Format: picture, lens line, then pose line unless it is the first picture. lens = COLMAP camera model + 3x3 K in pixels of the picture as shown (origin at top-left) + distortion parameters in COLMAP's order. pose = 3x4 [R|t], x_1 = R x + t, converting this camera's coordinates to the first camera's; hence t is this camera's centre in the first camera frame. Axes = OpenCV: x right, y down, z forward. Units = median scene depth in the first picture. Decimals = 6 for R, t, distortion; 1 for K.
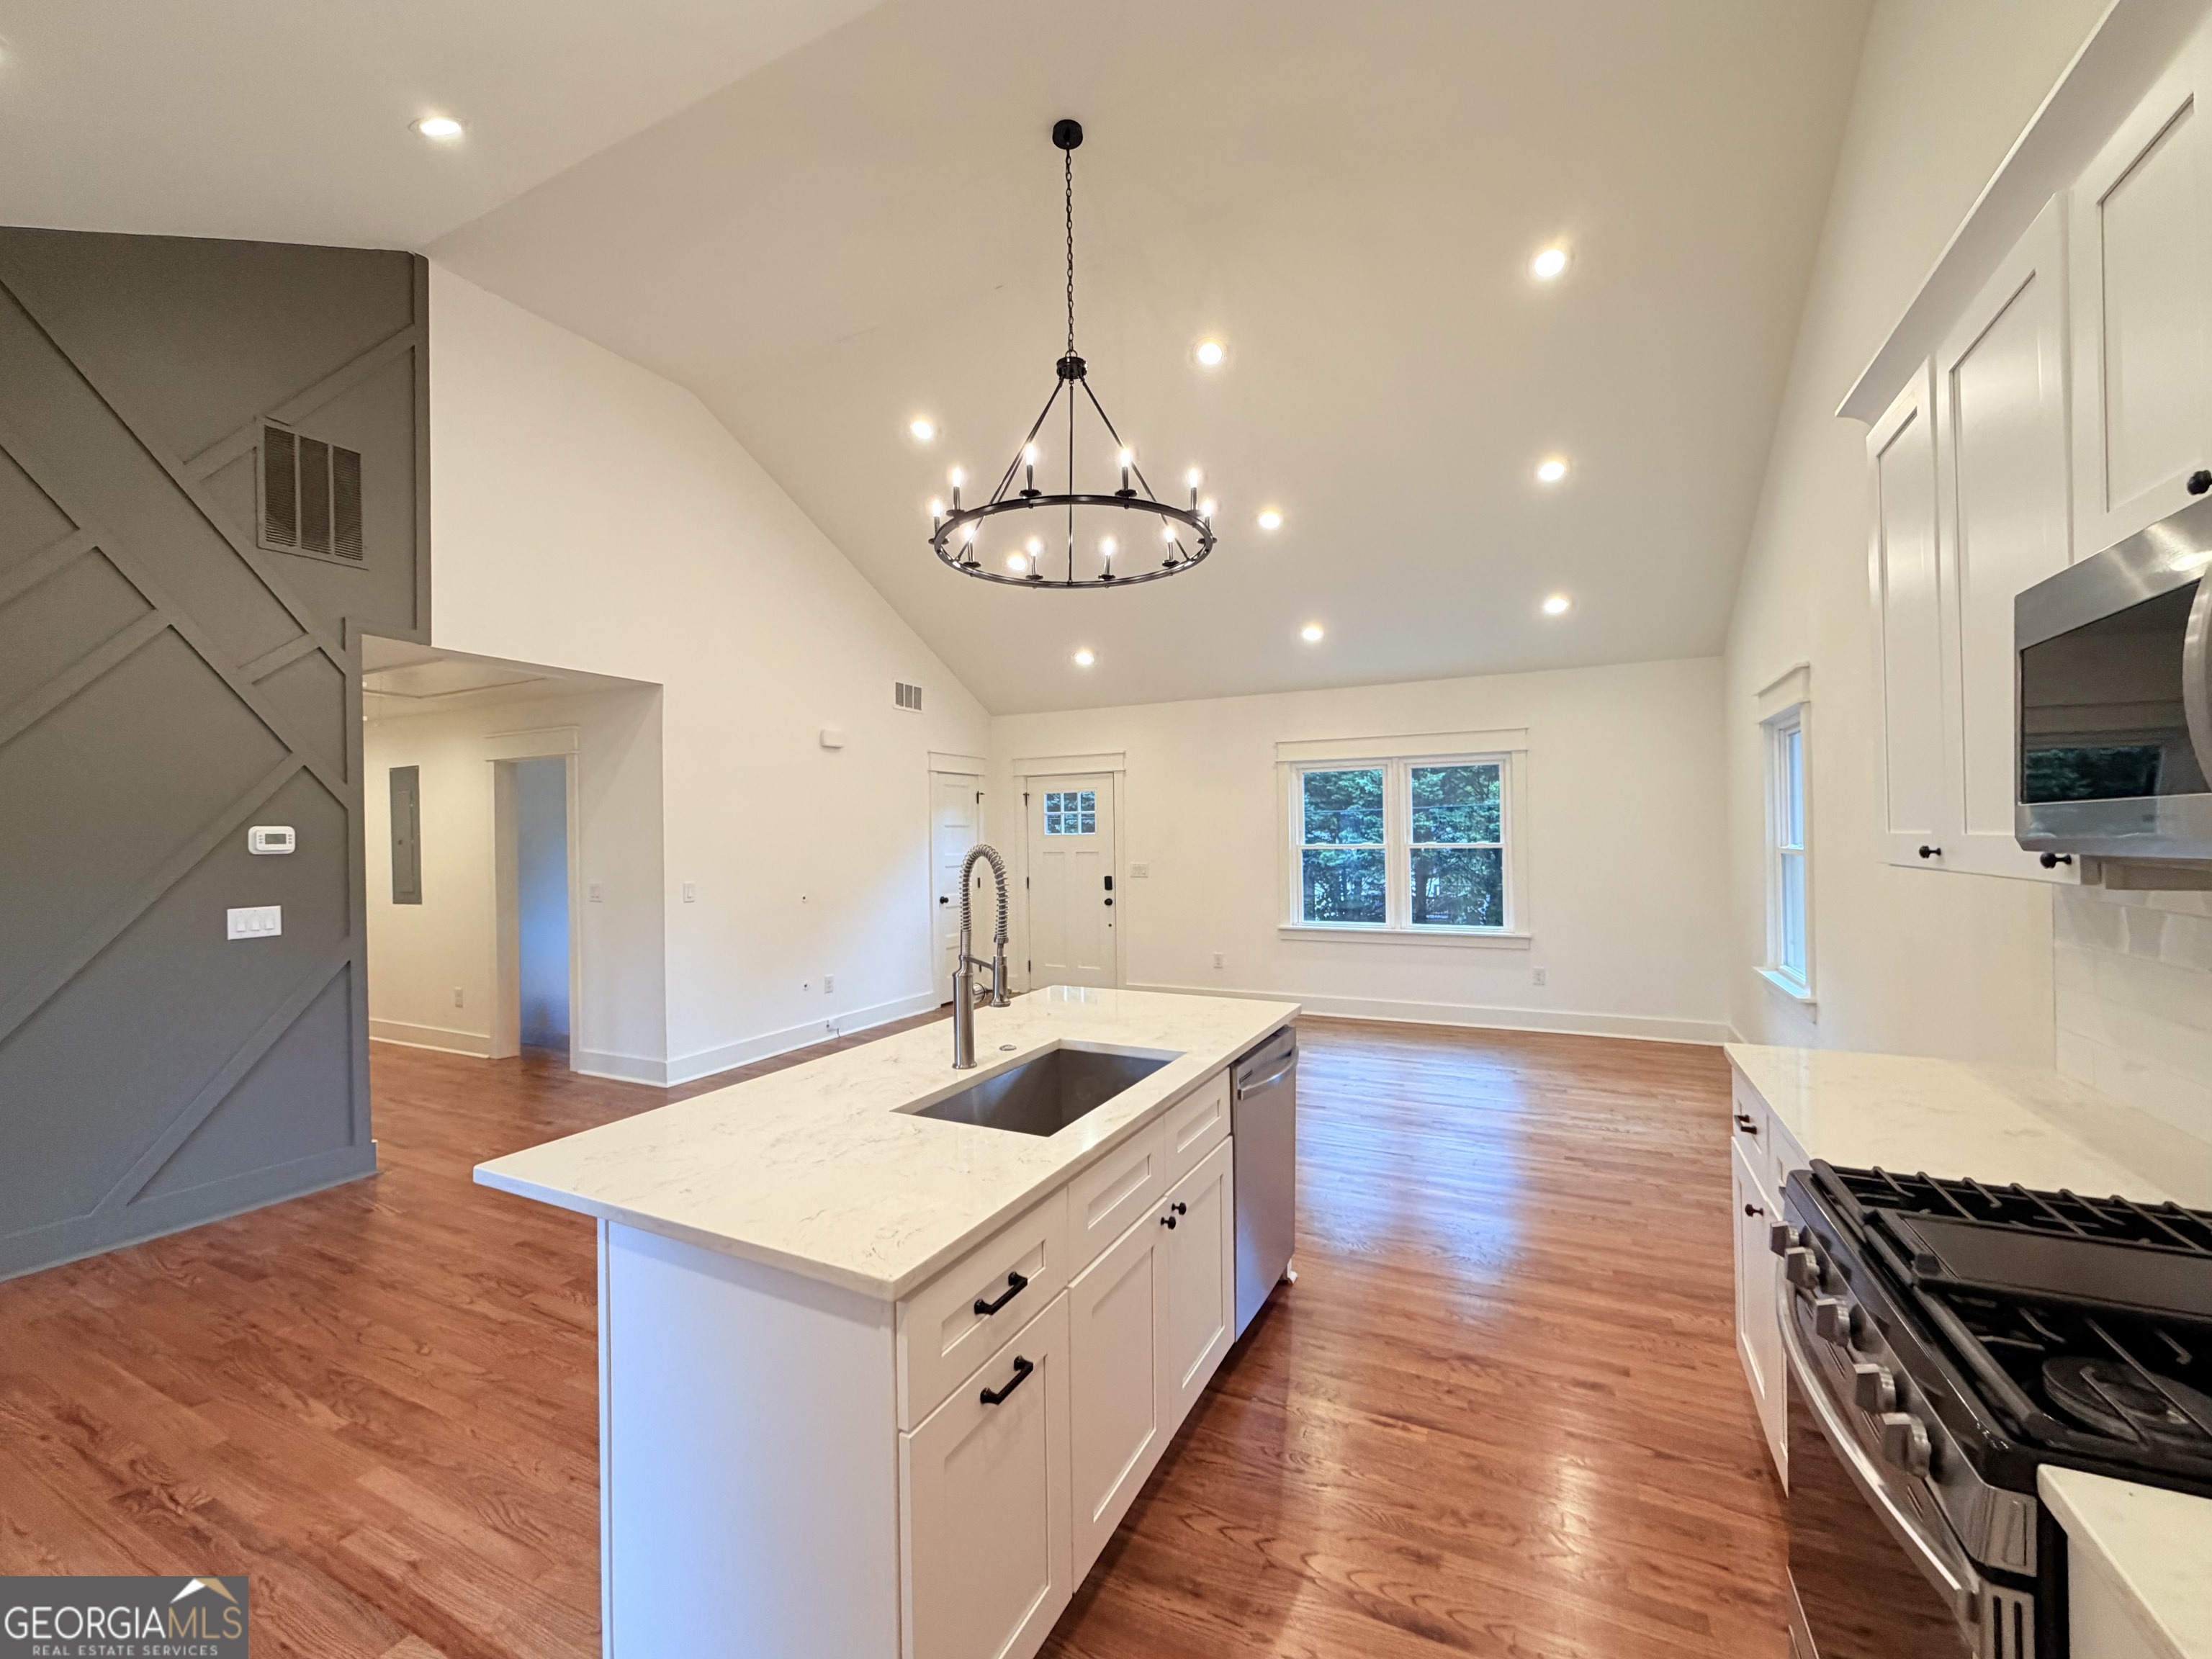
lens RADIAL K [[912.1, 0, 1065.3], [0, 912.1, 834.5], [0, 0, 1]] dist [0.049149, -0.000065]
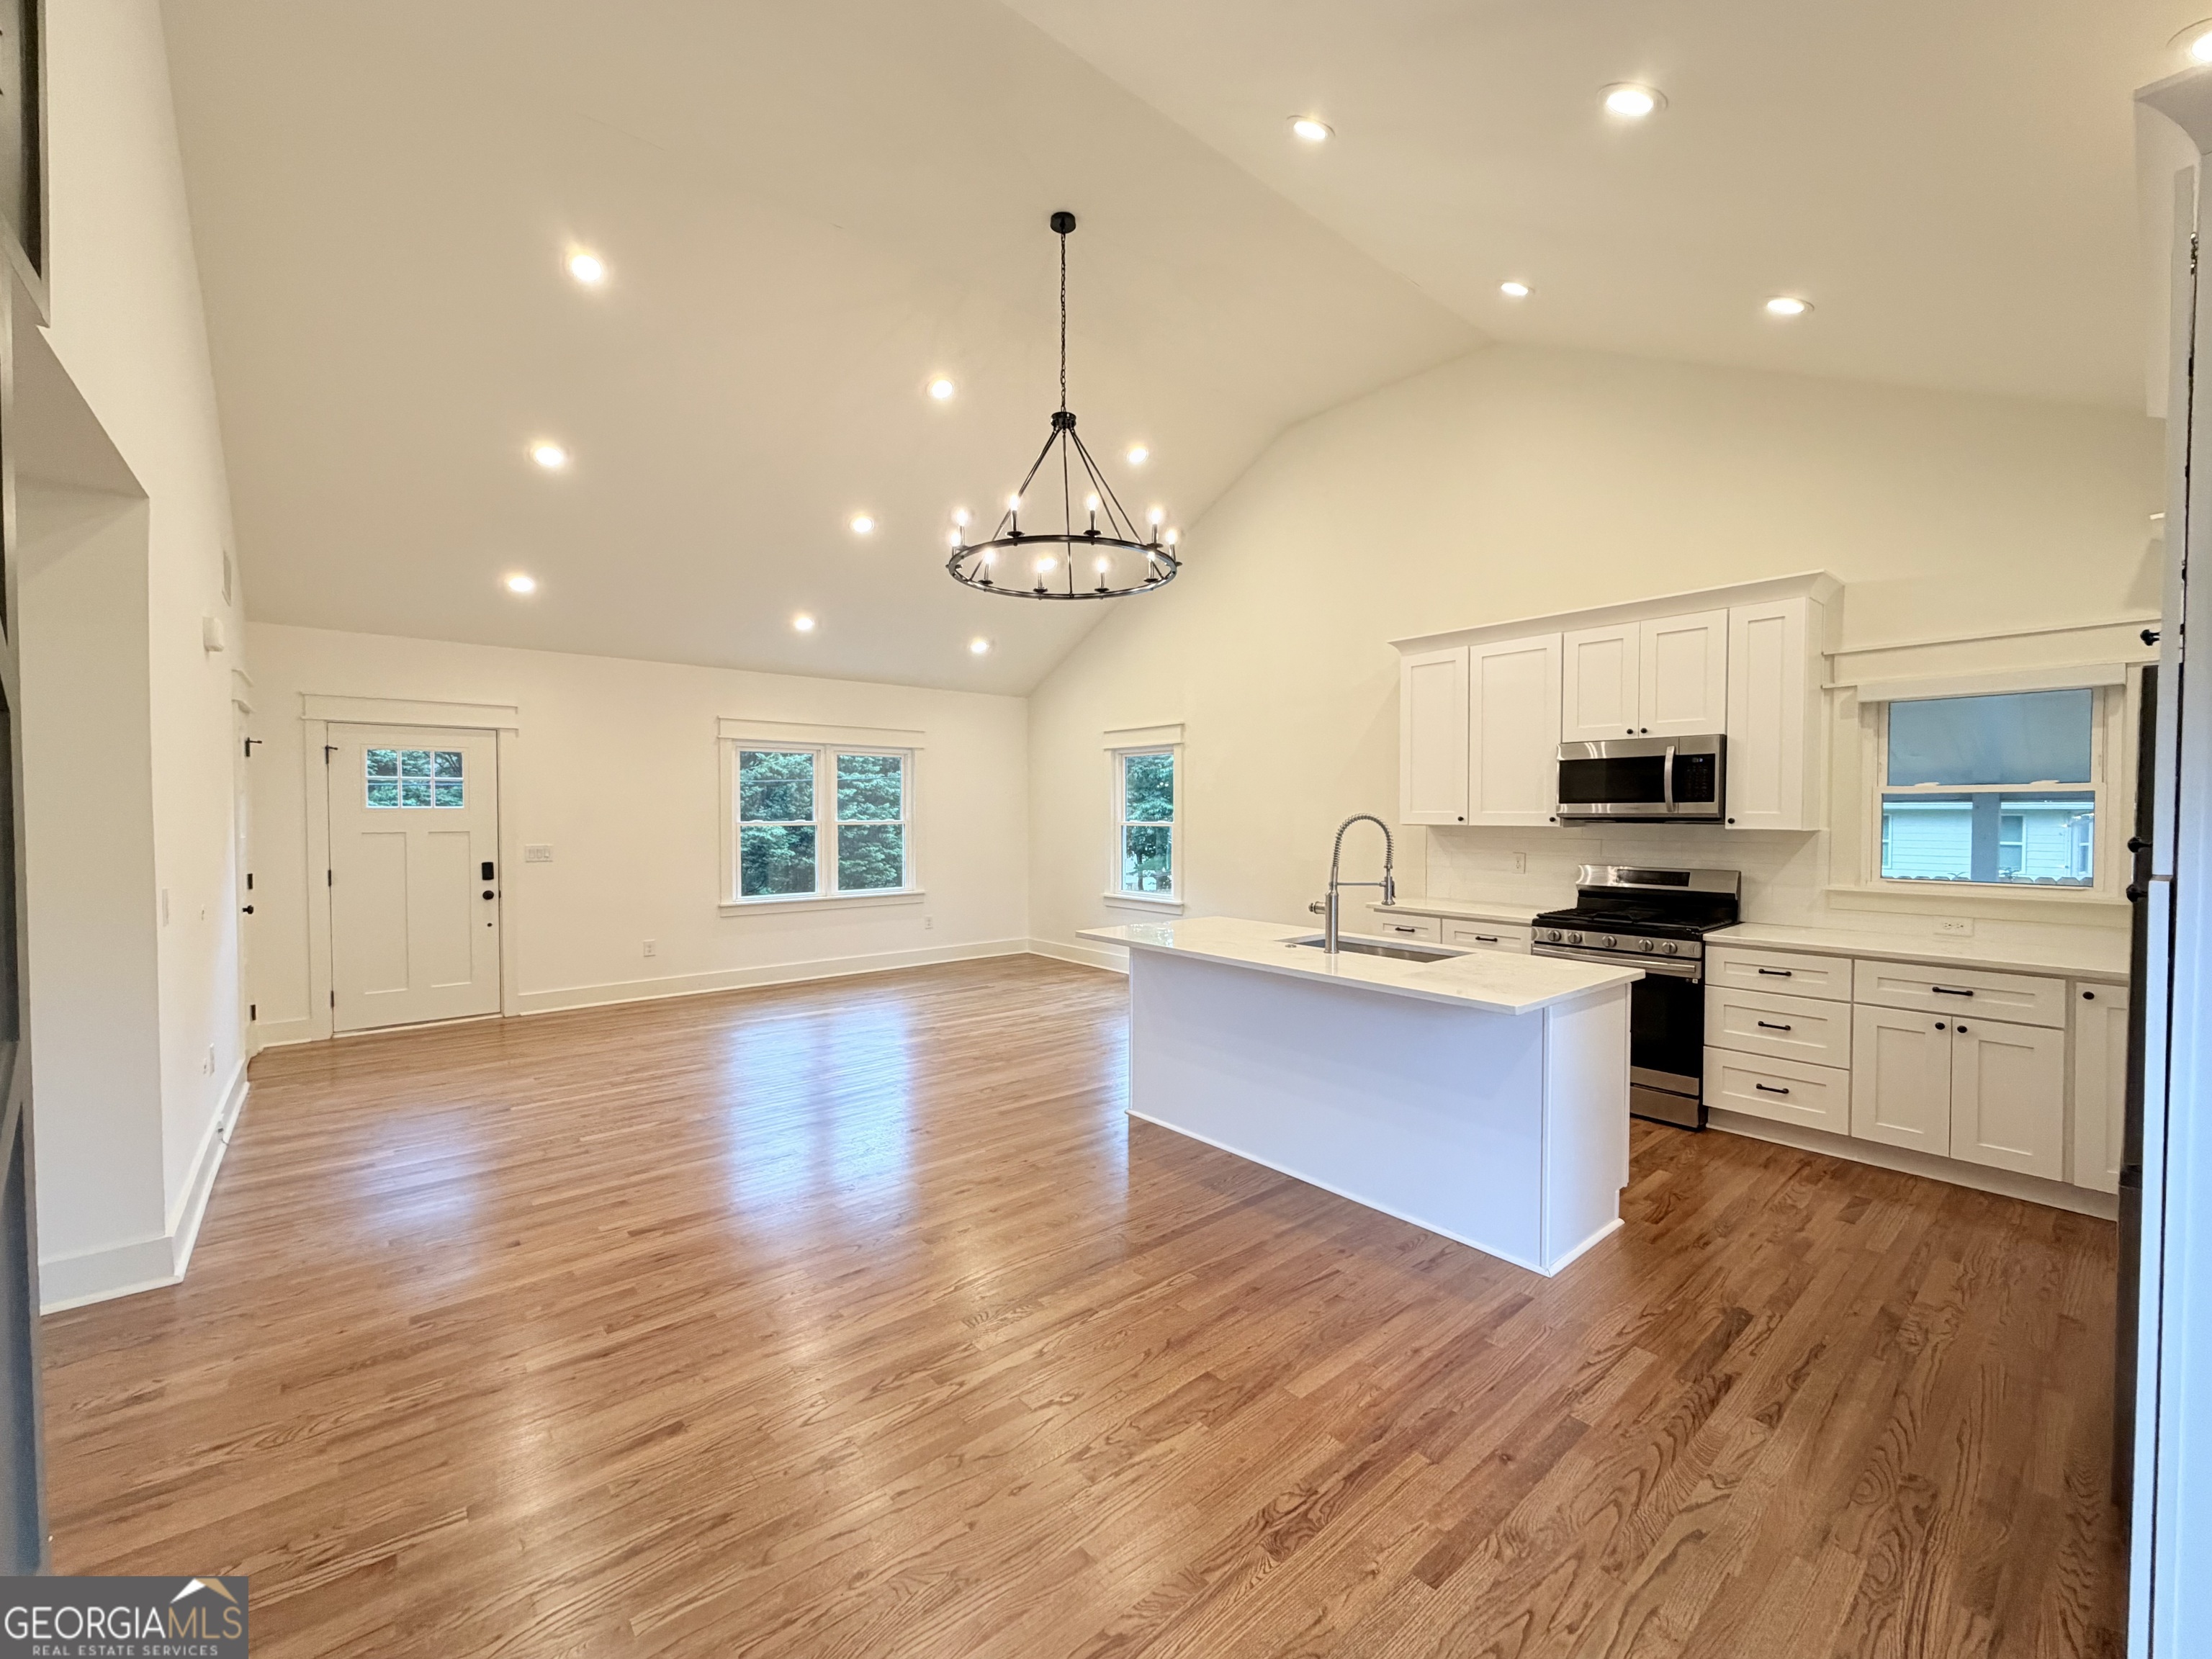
lens RADIAL K [[912.3, 0, 1106.0], [0, 912.3, 829.5], [0, 0, 1]] dist [0.000426, -0.000499]
pose [[0.370822, -0.003889, 0.928696, -0.556451], [-0.005098, 0.999968, 0.006223, 0.012212], [-0.928690, -0.007042, 0.370790, 0.262066]]
